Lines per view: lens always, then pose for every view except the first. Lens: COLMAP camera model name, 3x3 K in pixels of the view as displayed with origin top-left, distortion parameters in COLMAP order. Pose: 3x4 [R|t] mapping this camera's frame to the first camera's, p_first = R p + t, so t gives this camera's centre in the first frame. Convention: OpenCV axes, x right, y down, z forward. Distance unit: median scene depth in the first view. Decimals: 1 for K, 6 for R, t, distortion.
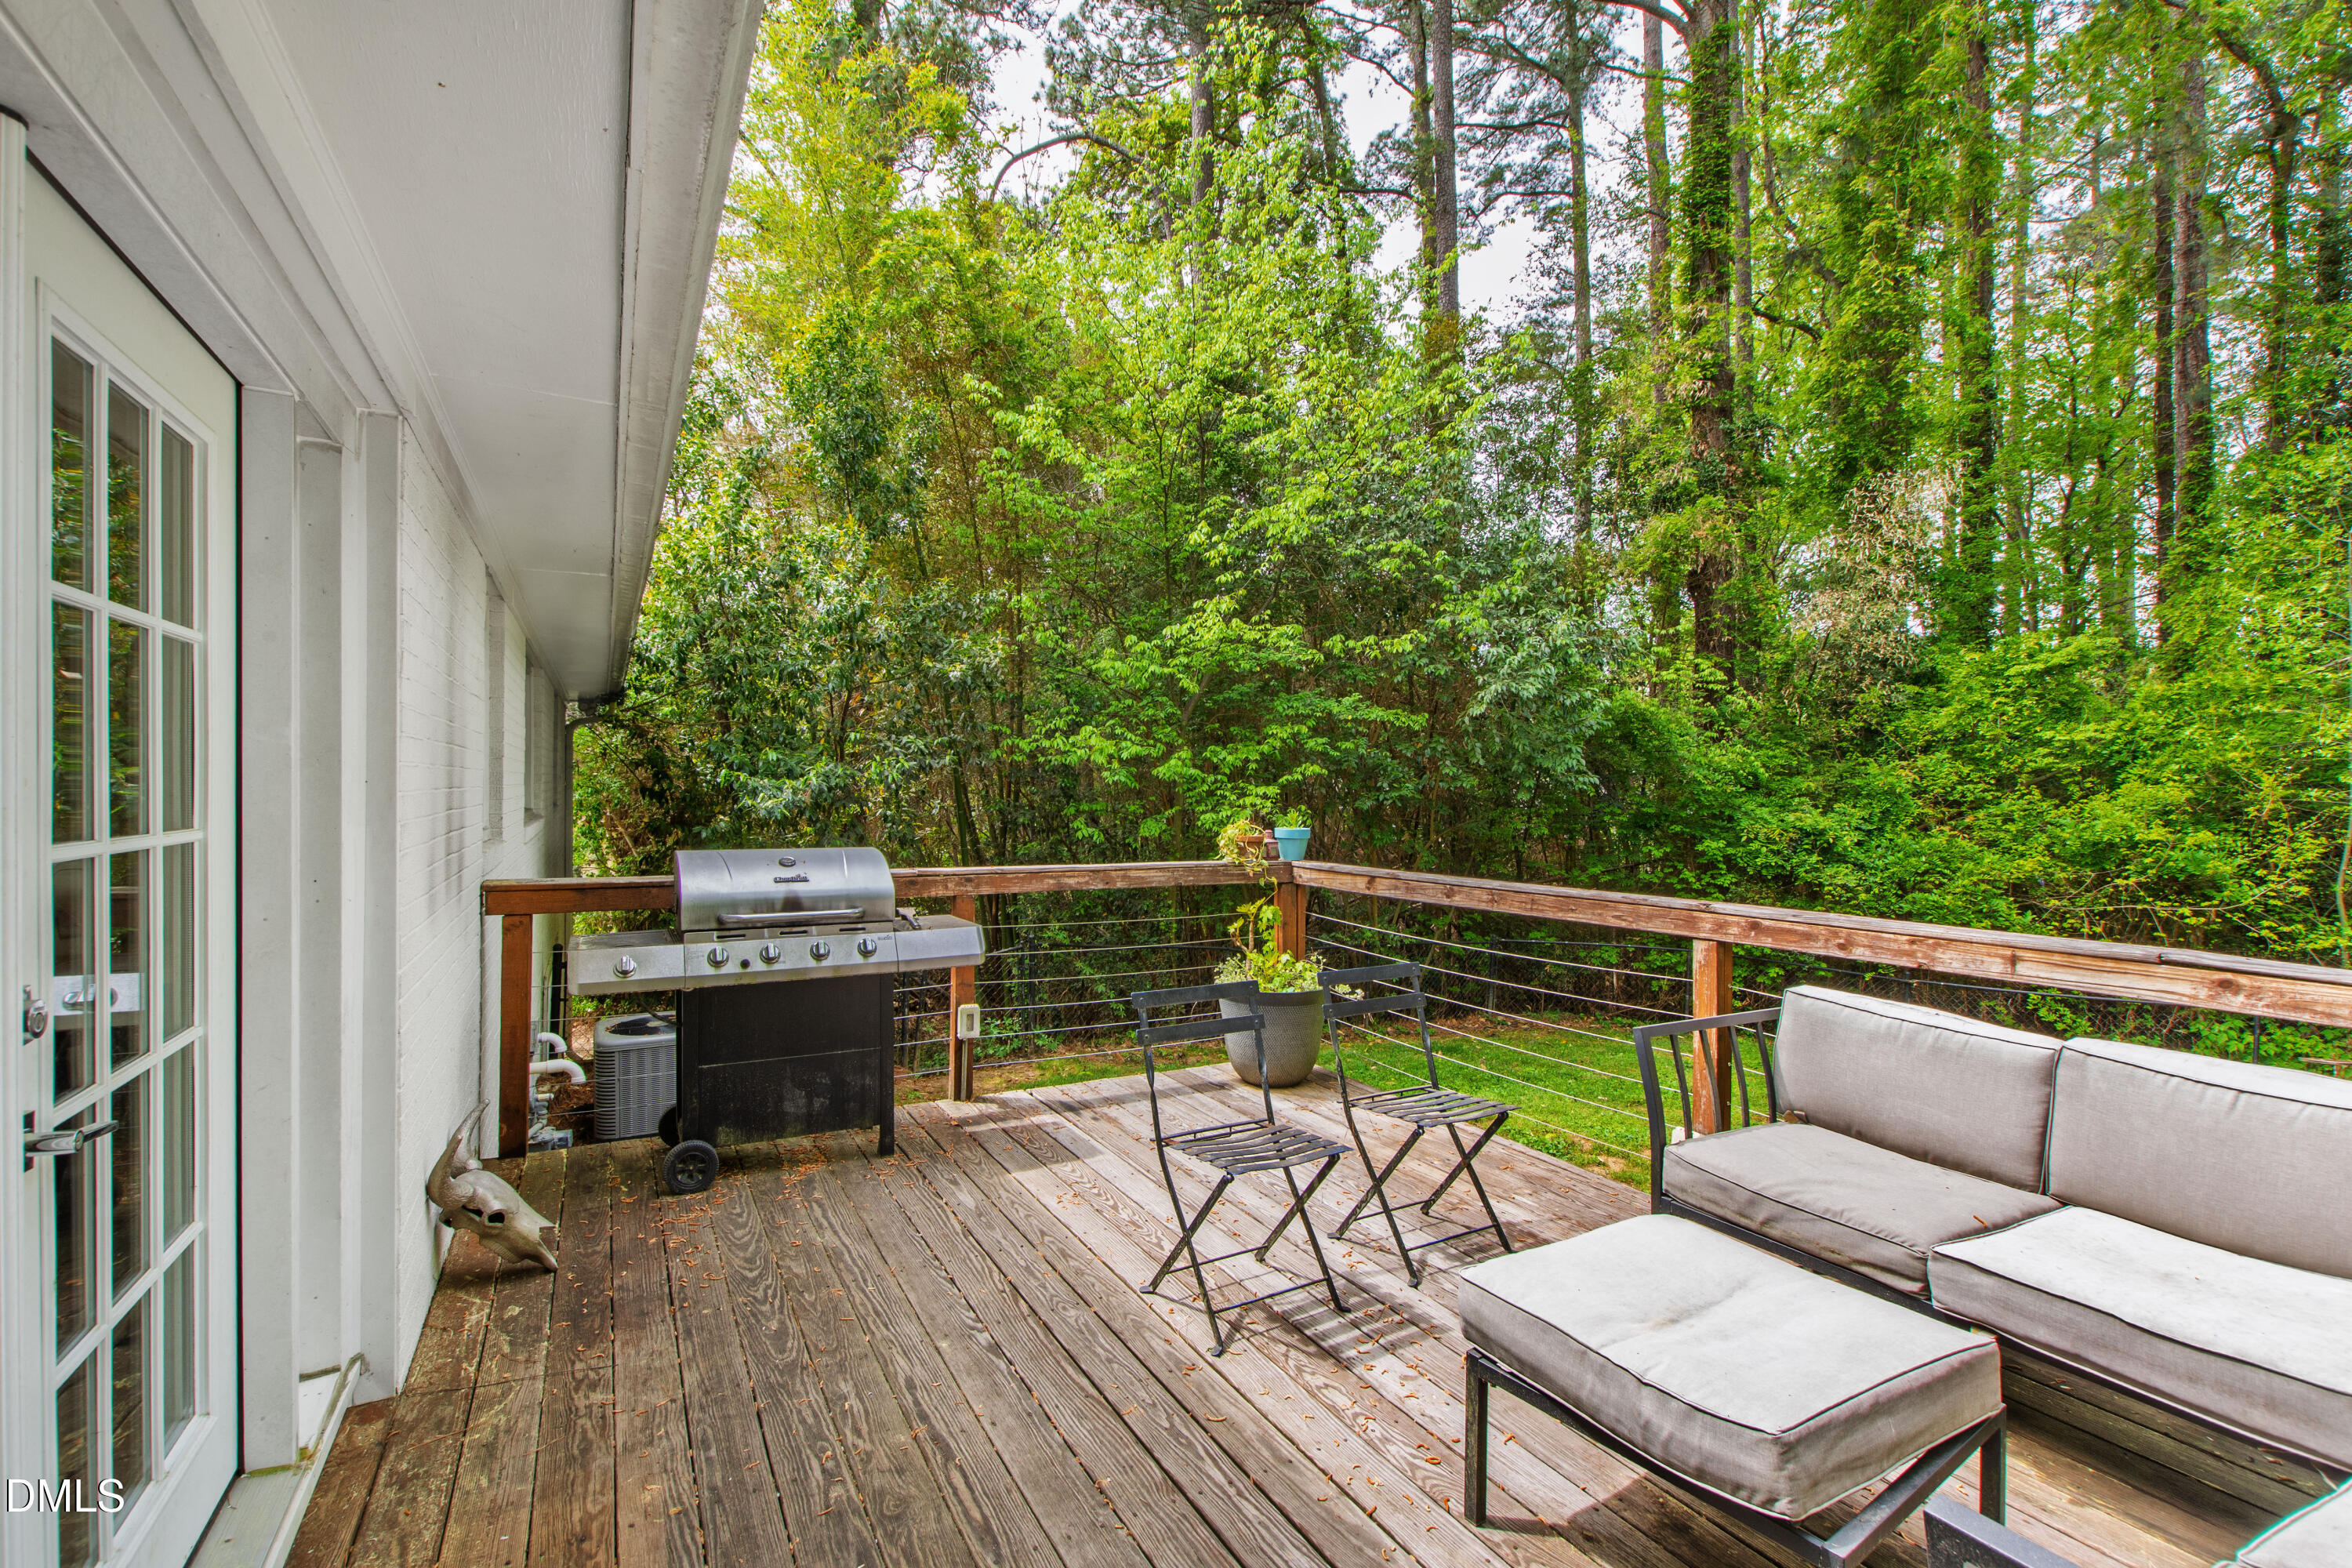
lens RADIAL K [[1033.5, 0, 1162.4], [0, 1033.5, 784.9], [0, 0, 1]] dist [-0.000494, 0.000026]
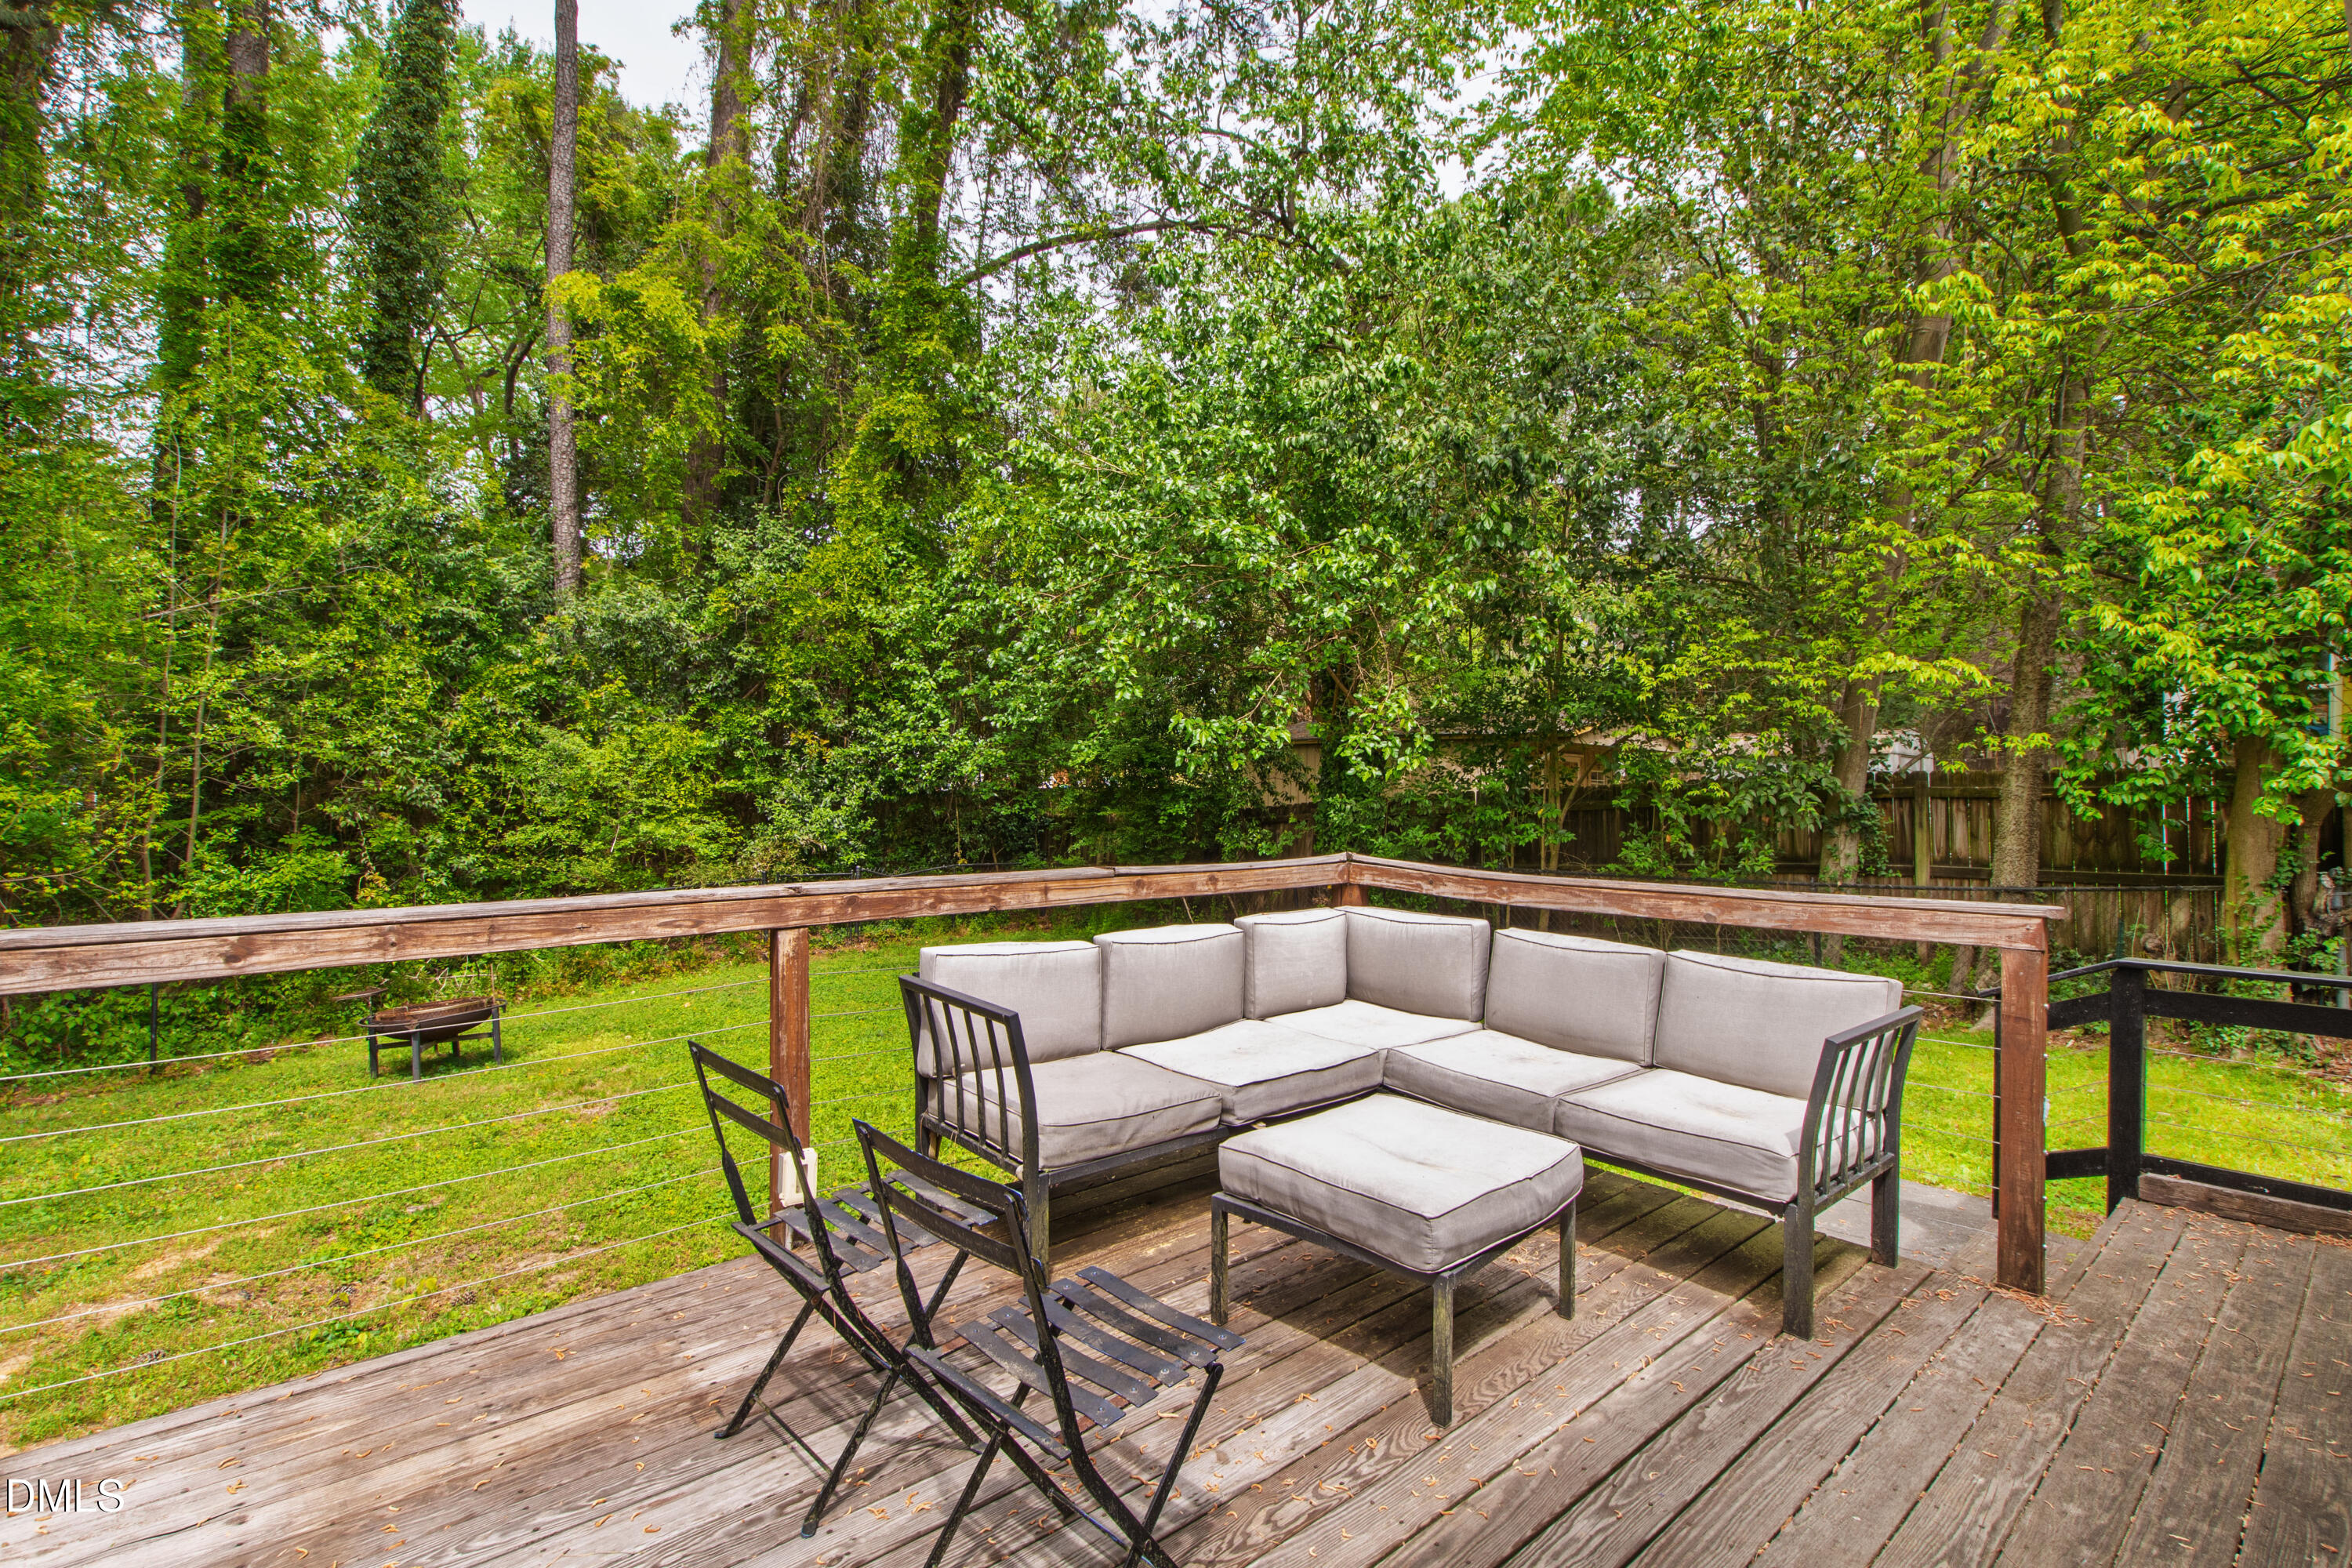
lens RADIAL K [[1084.1, 0, 1198.1], [0, 1084.1, 784.5], [0, 0, 1]] dist [0.001170, 0.000440]
pose [[-0.223620, -0.020930, 0.974452, -0.554514], [-0.025290, 0.999557, 0.015666, 0.008148], [-0.974348, -0.021140, -0.224050, 1.112214]]
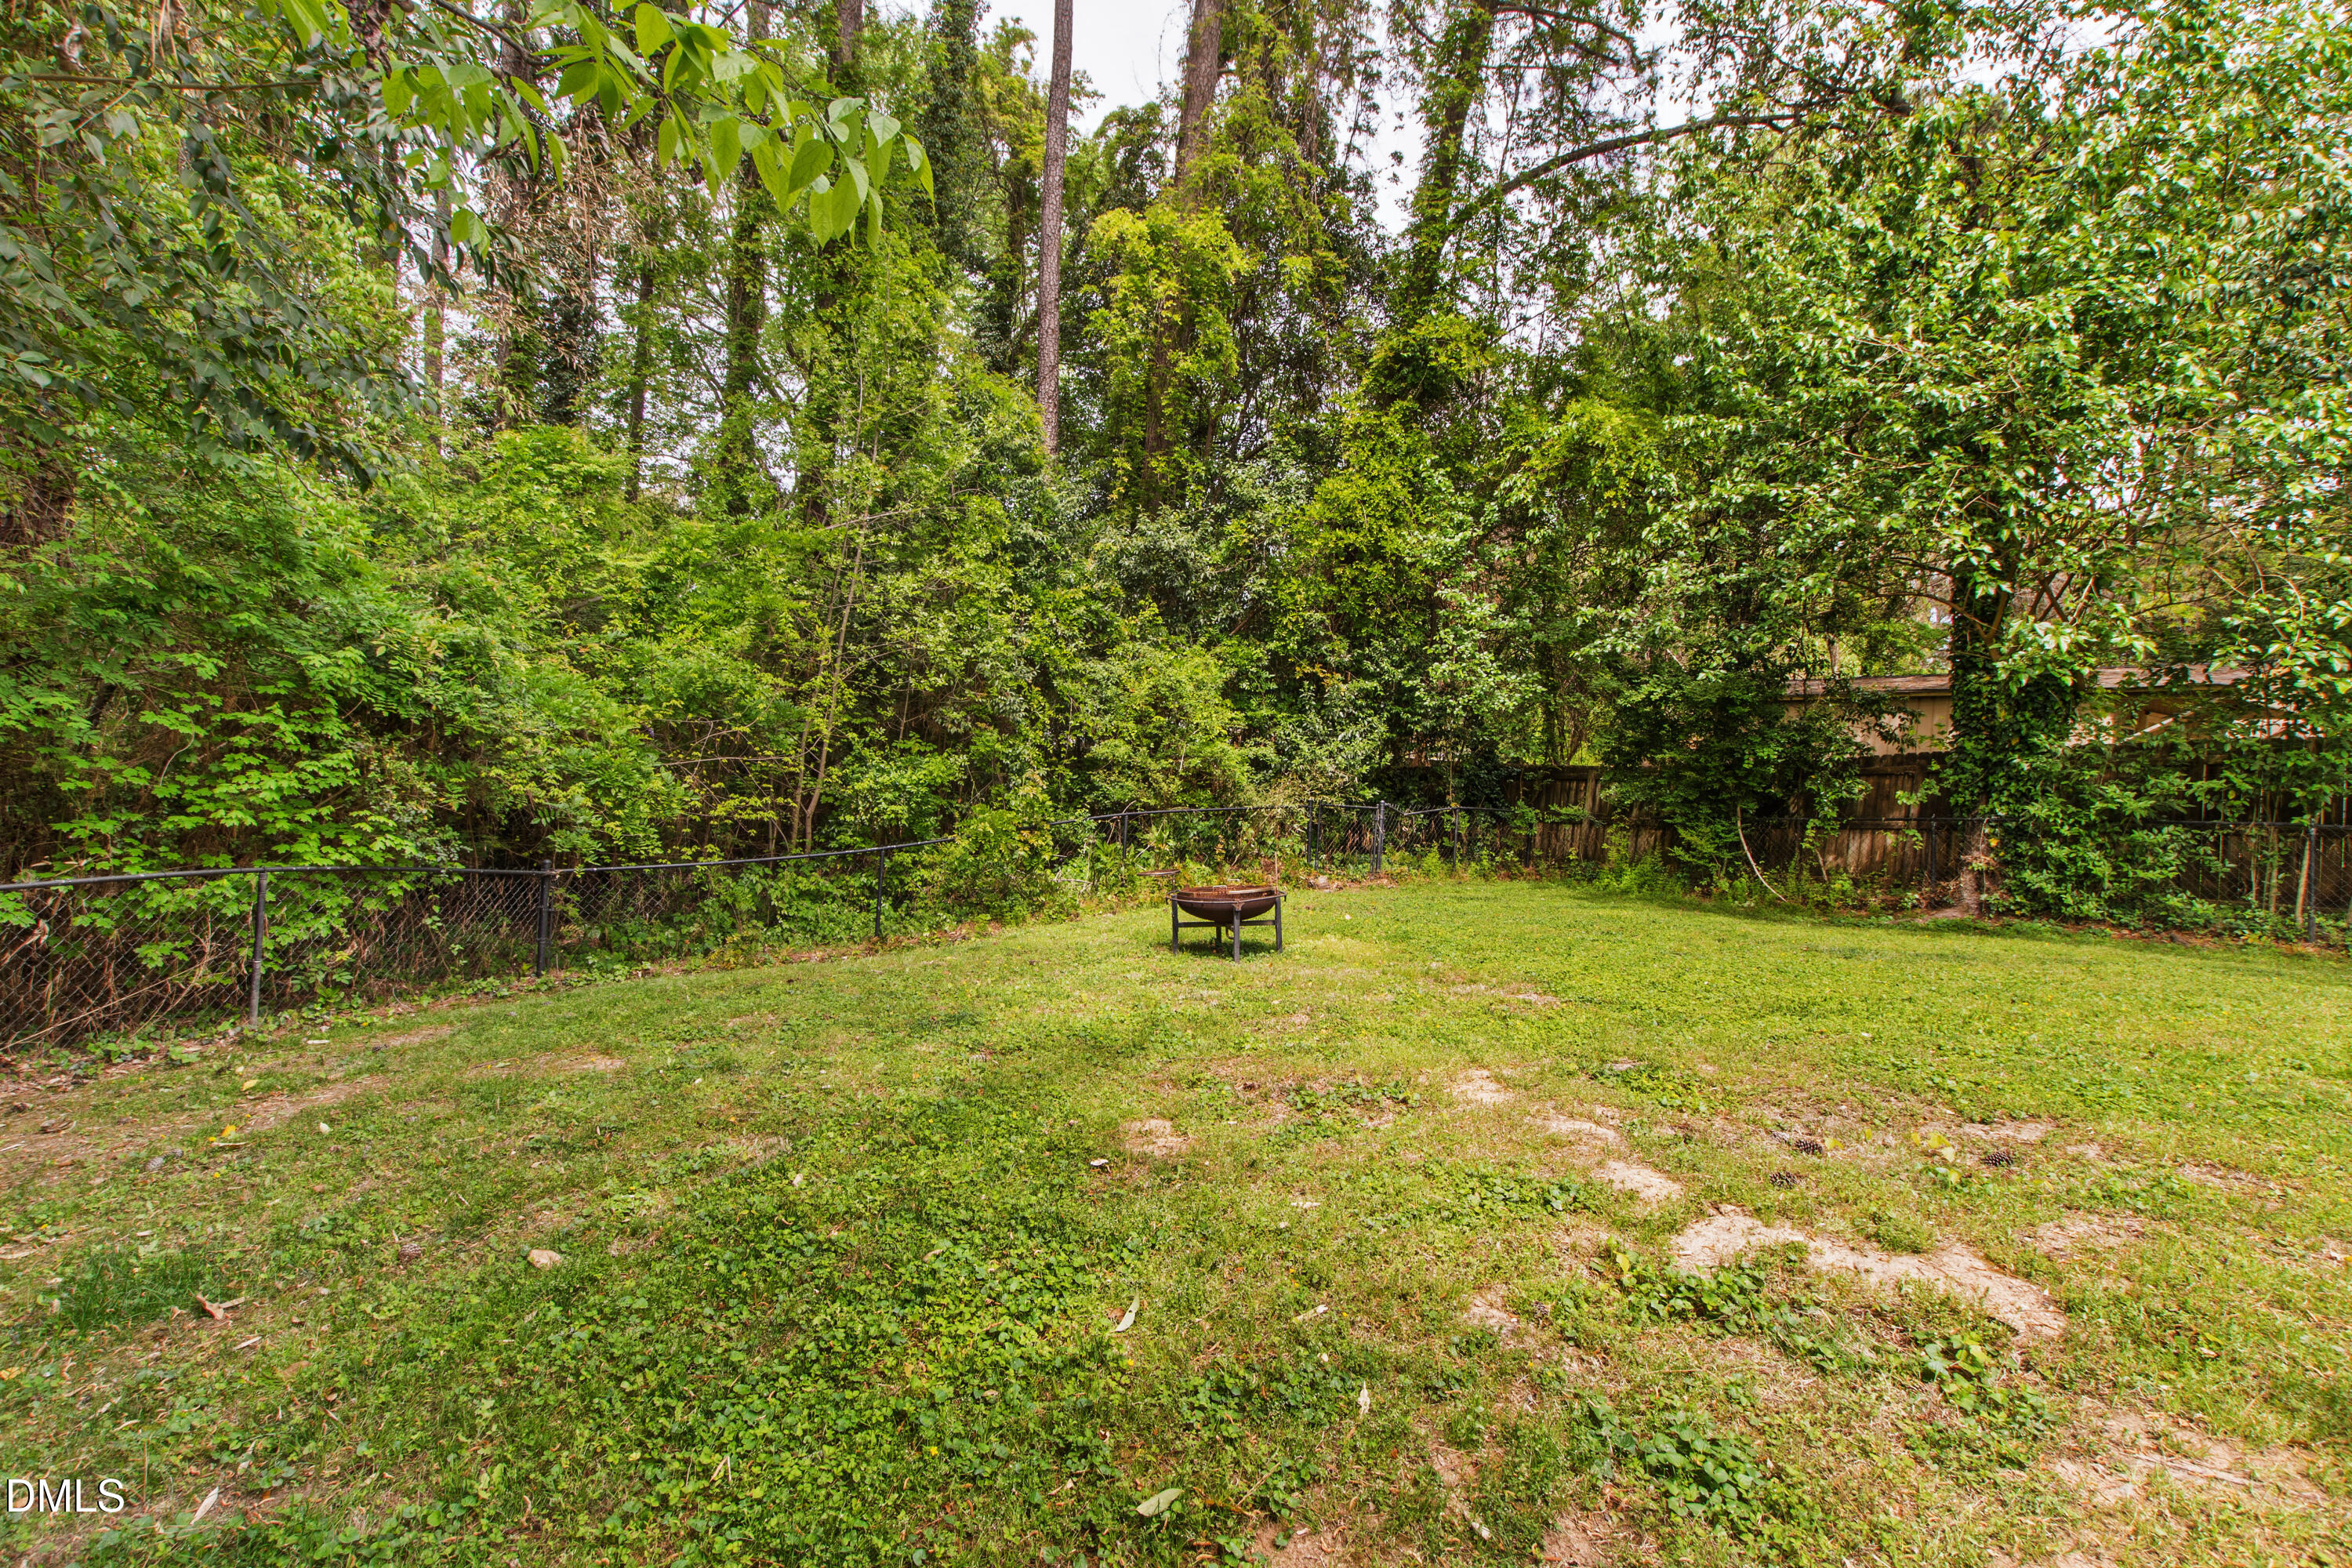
lens RADIAL K [[1084.1, 0, 1198.1], [0, 1084.1, 784.5], [0, 0, 1]] dist [0.001170, 0.000440]
pose [[-0.013843, -0.046792, 0.998809, -0.105126], [-0.064349, 0.996875, 0.045810, 0.349798], [-0.997831, -0.063639, -0.016811, 2.906313]]
